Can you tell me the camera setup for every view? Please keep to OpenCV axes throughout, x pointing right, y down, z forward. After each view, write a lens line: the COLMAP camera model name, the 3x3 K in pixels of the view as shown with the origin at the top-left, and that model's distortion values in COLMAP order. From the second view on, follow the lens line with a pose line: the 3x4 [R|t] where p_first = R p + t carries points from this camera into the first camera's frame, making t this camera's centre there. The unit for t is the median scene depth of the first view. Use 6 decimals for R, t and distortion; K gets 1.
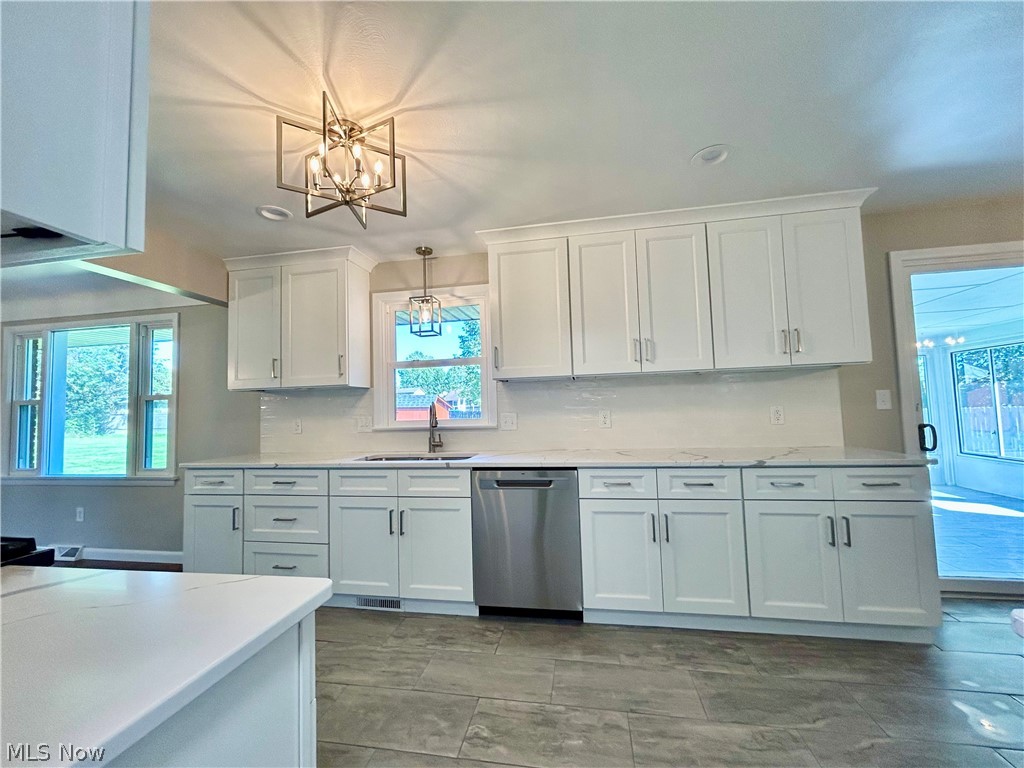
lens RADIAL K [[410.7, 0, 509.3], [0, 410.7, 381.0], [0, 0, 1]] dist [-0.001619, -0.000279]
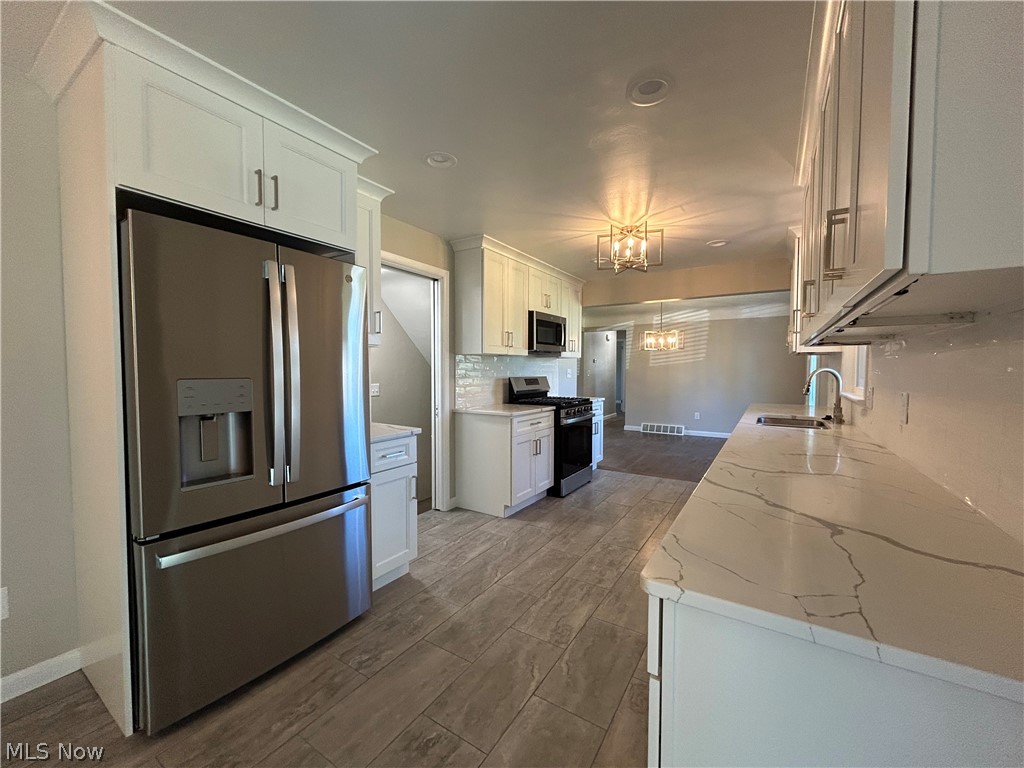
lens RADIAL K [[411.2, 0, 509.7], [0, 411.2, 385.0], [0, 0, 1]] dist [0.000342, 0.000410]
pose [[-0.376773, 0.065958, -0.923954, 0.768853], [0.064742, 0.996898, 0.044764, -0.002536], [0.924040, -0.042952, -0.379875, 0.560283]]
